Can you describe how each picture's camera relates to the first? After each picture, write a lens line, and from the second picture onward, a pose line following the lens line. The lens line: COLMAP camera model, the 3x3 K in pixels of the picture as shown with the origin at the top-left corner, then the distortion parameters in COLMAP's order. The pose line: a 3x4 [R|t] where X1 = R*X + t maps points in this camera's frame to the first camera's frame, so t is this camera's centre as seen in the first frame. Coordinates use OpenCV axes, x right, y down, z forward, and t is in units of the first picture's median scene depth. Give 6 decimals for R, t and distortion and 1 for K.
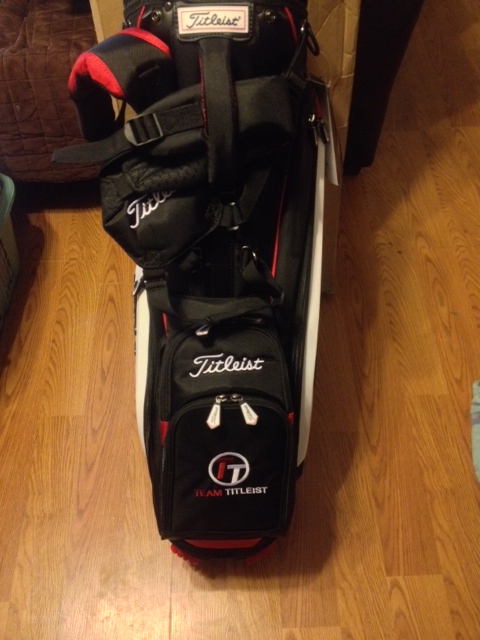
lens RADIAL K [[659.3, 0, 242.1], [0, 659.3, 319.4], [0, 0, 1]] dist [-0.025015, 0.000000]
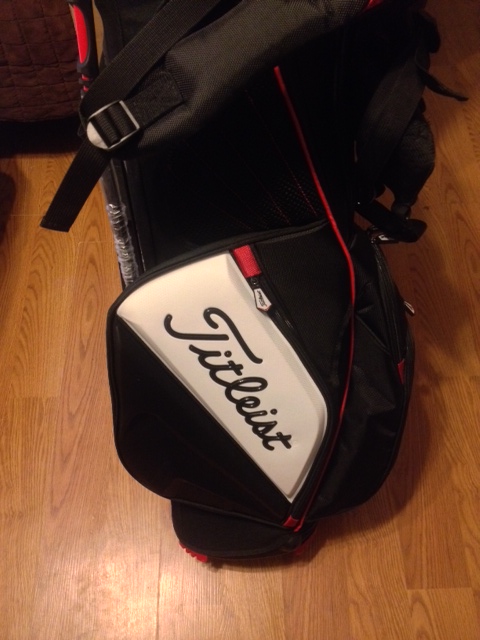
lens RADIAL K [[659.3, 0, 238.0], [0, 659.3, 320.8], [0, 0, 1]] dist [-0.025015, 0.000000]
pose [[0.999925, 0.010293, -0.006583, -0.001075], [-0.009709, 0.996485, 0.083205, -0.028237], [0.007417, -0.083135, 0.996511, 0.149657]]
